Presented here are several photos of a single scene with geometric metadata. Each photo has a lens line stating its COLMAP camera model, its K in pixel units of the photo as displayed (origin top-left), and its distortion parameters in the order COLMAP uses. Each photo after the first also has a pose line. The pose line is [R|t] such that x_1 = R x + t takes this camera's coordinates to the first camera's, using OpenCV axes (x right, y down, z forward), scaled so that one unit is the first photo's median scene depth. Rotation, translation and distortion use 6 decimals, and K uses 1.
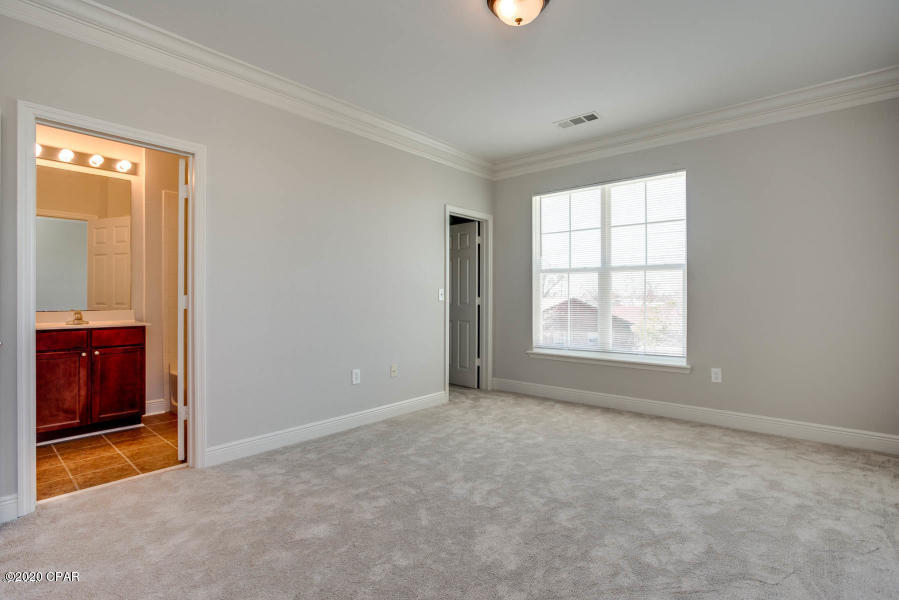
lens RADIAL K [[429.0, 0, 450.9], [0, 429.0, 305.0], [0, 0, 1]] dist [-0.032016, 0.000927]
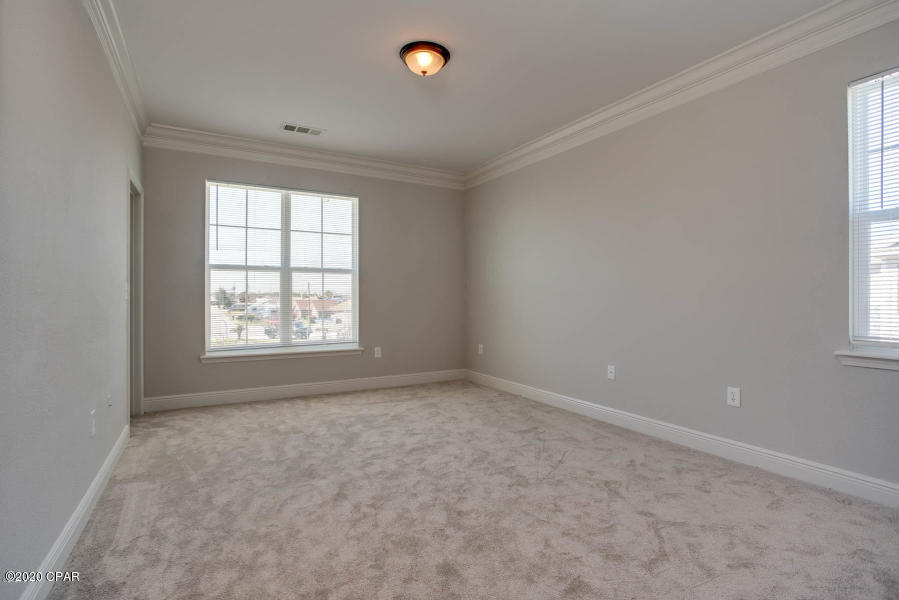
lens RADIAL K [[429.0, 0, 447.2], [0, 429.0, 296.8], [0, 0, 1]] dist [-0.032016, 0.000927]
pose [[0.334008, 0.006090, 0.942551, -0.541296], [0.013467, 0.999846, -0.011233, 0.003364], [-0.942474, 0.016445, 0.333875, 0.278841]]
